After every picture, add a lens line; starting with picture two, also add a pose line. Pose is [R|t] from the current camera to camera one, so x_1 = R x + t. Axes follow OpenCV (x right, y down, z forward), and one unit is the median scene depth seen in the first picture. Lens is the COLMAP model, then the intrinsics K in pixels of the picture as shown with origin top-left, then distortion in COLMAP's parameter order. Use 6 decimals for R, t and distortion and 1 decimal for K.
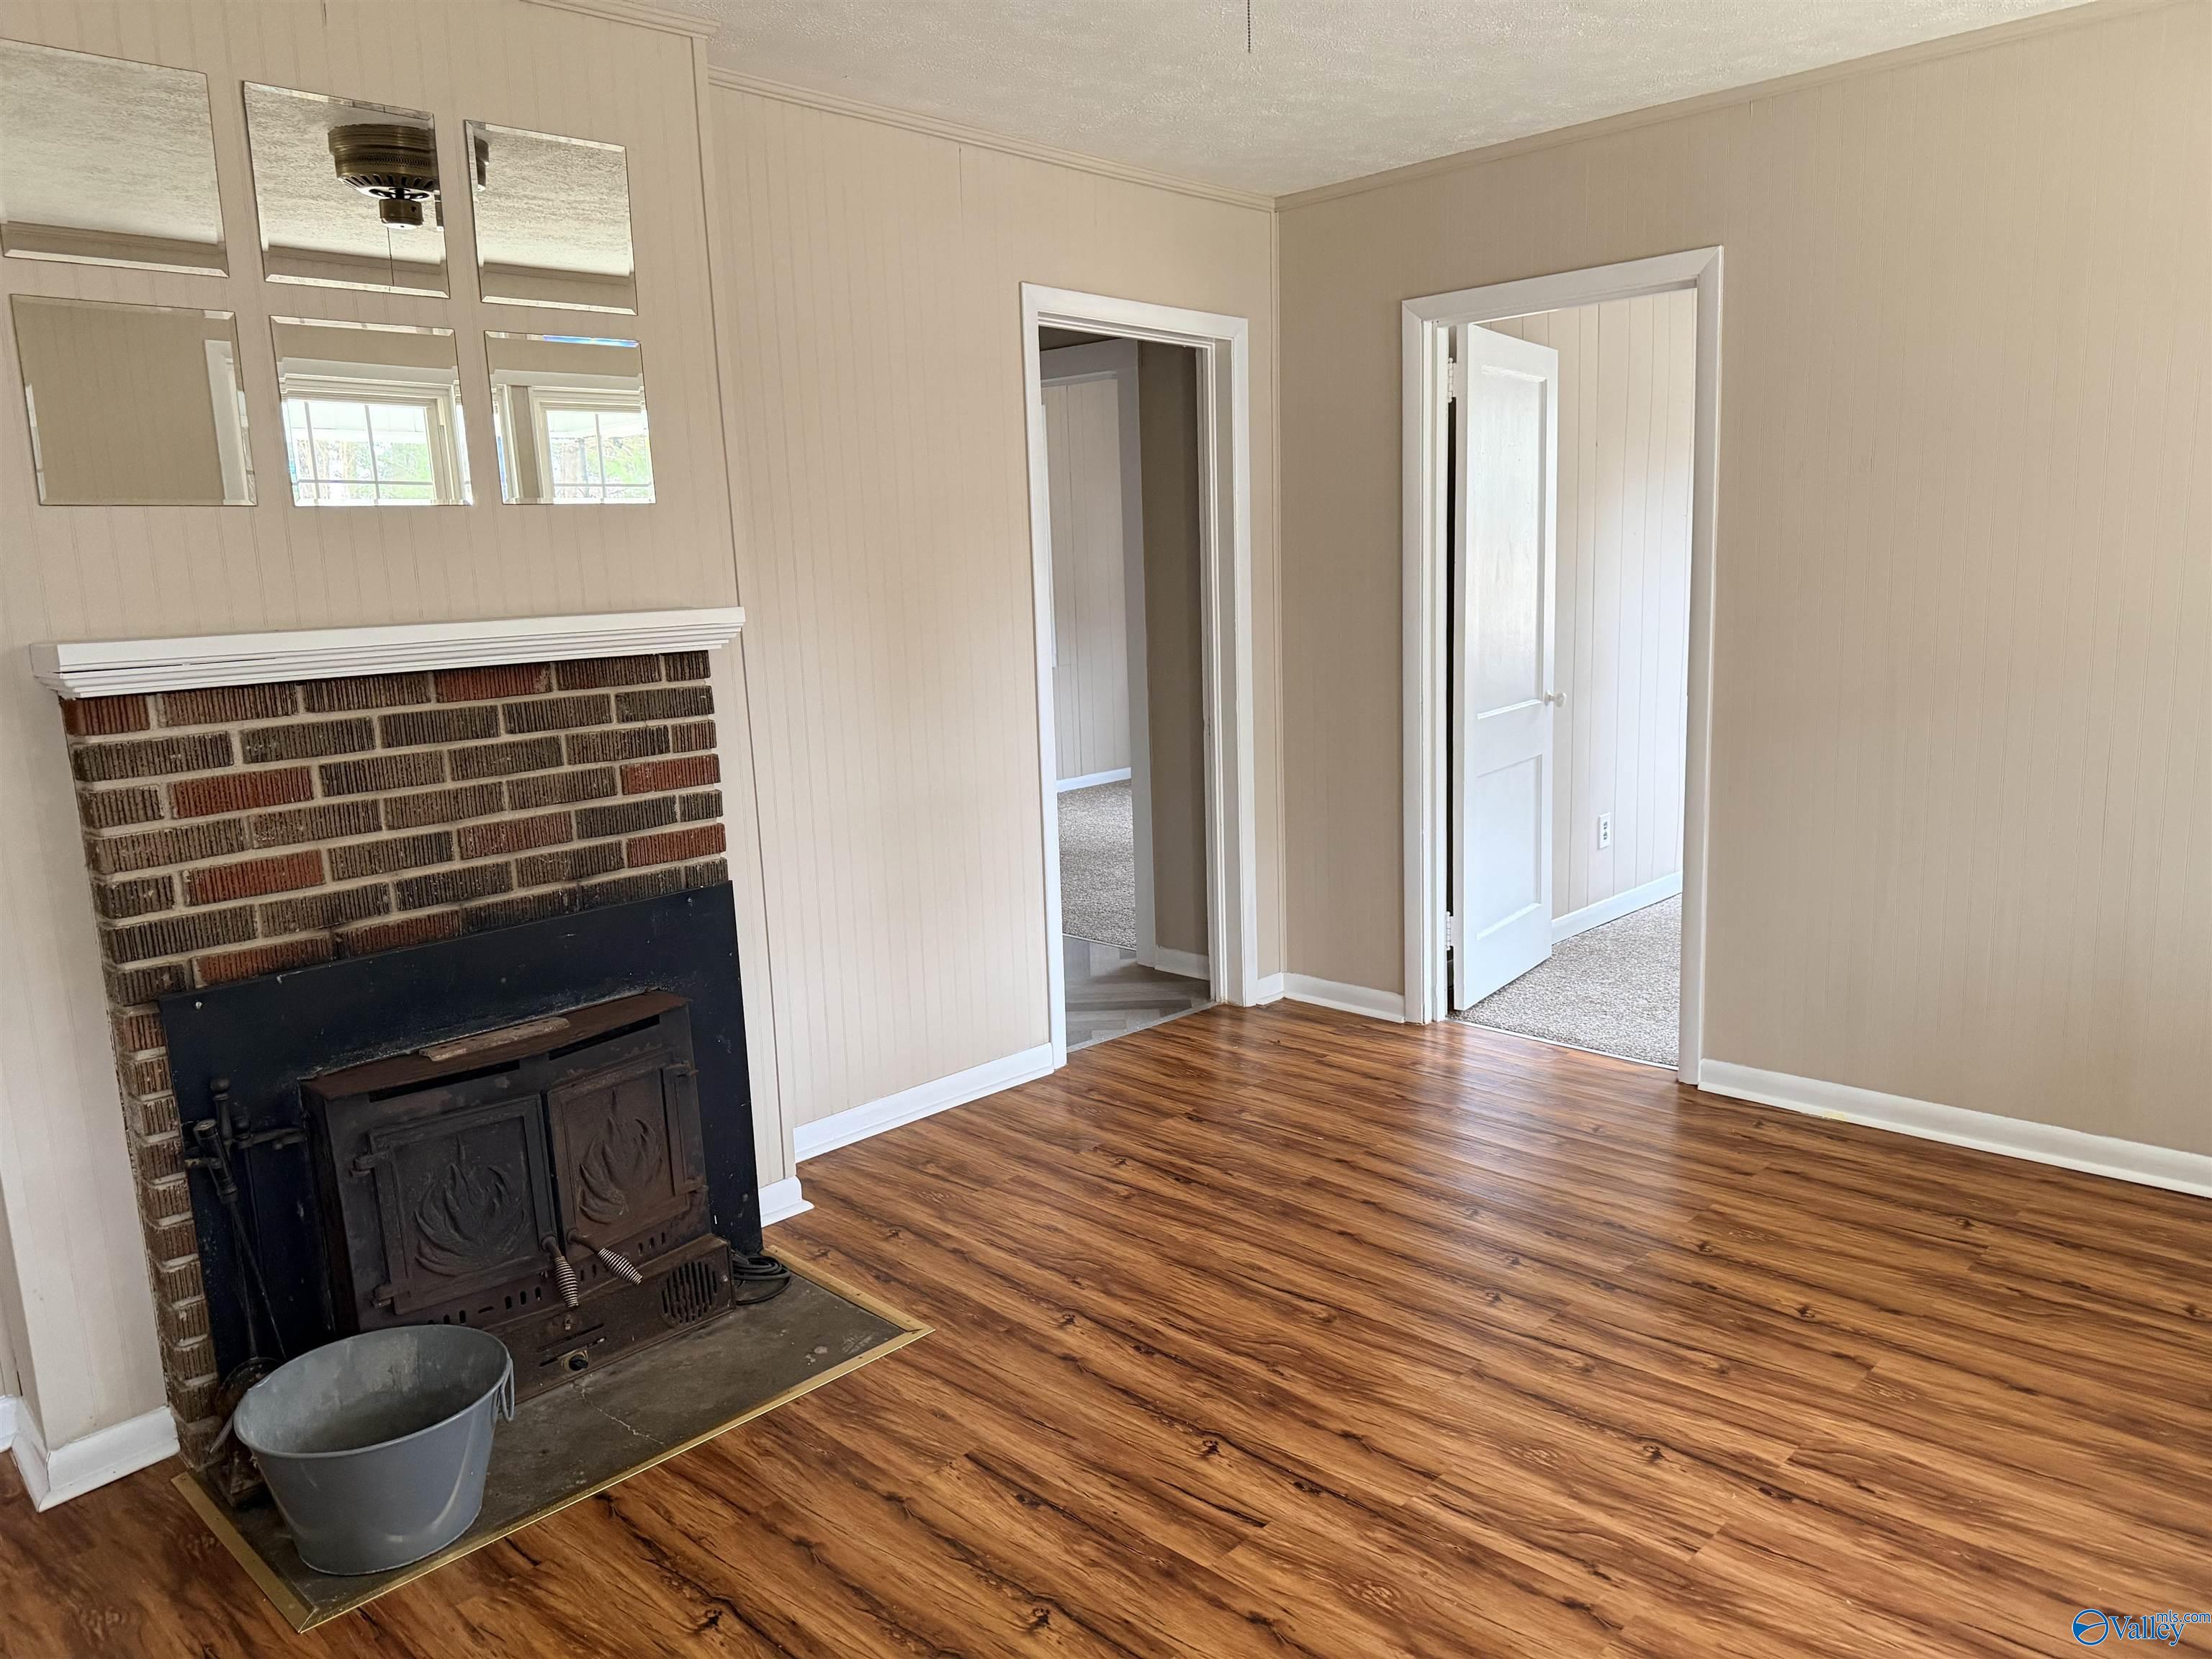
lens RADIAL K [[1574.1, 0, 1104.9], [0, 1574.1, 806.3], [0, 0, 1]] dist [0.069511, -0.055360]
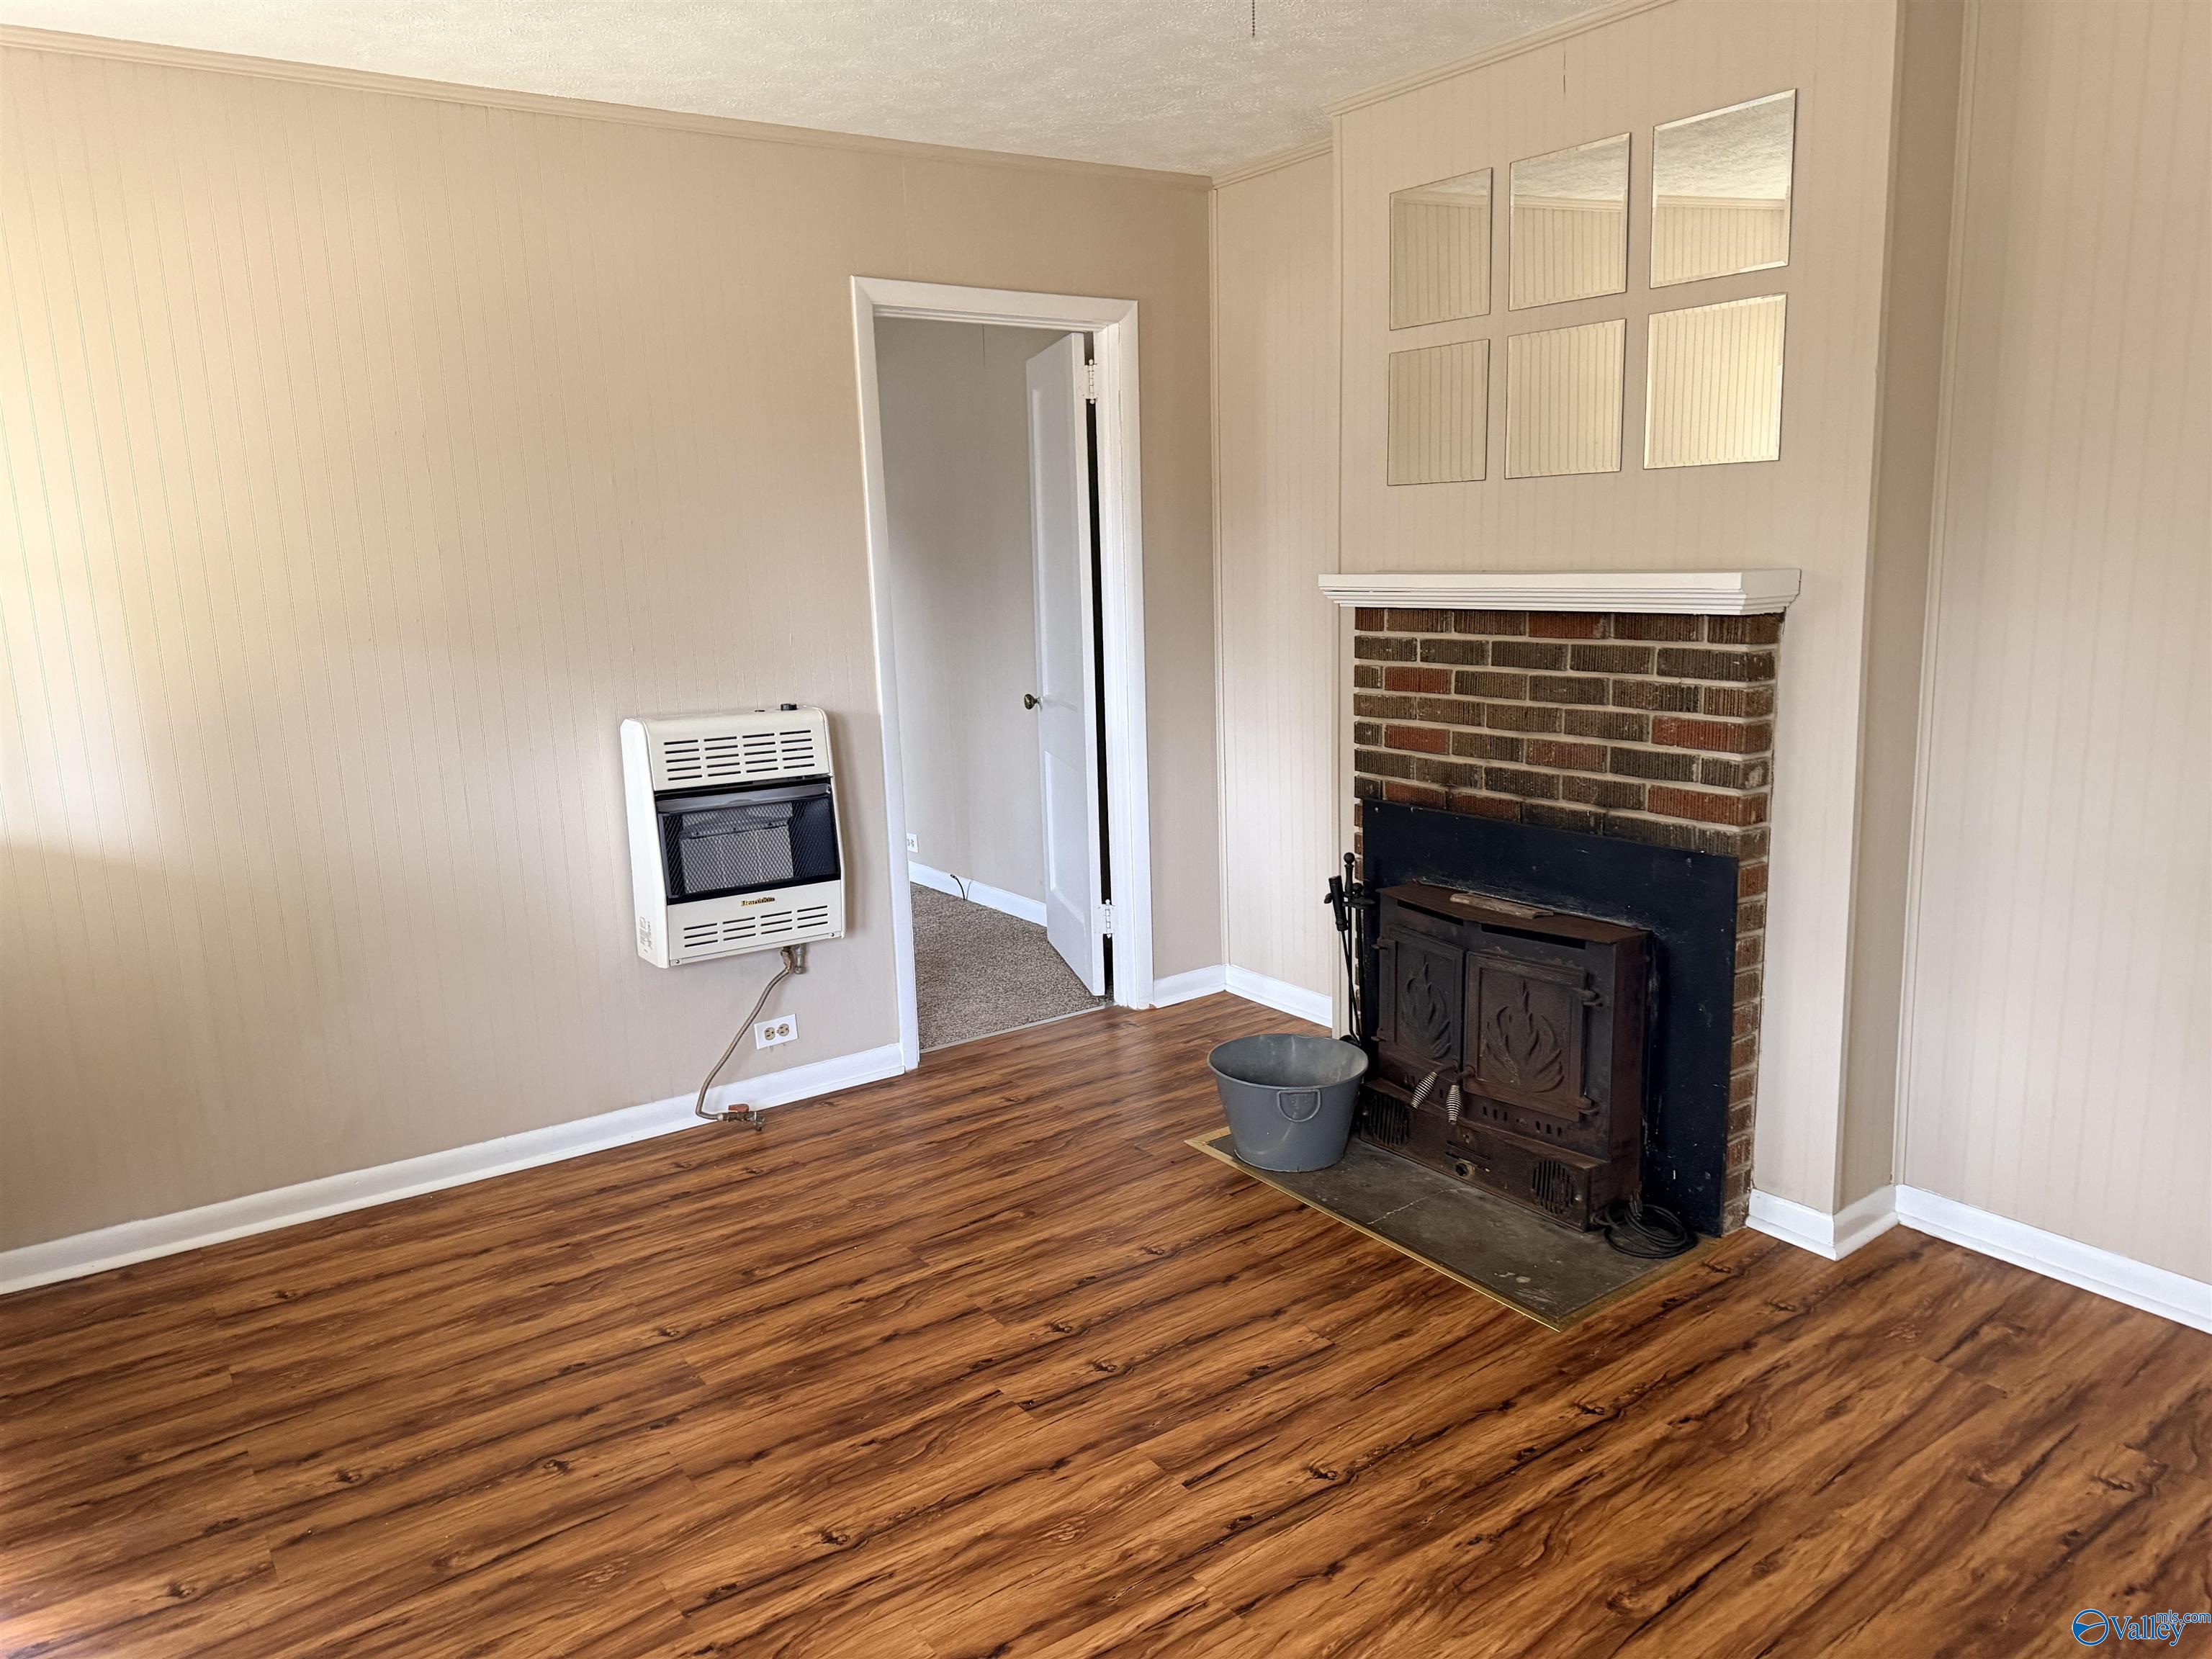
lens RADIAL K [[1574.1, 0, 1104.9], [0, 1574.1, 806.3], [0, 0, 1]] dist [0.069511, -0.055360]
pose [[-0.191536, 0.204155, -0.960018, 0.858529], [-0.121387, 0.965691, 0.229580, -0.178719], [0.973950, 0.160507, -0.160183, 0.878214]]
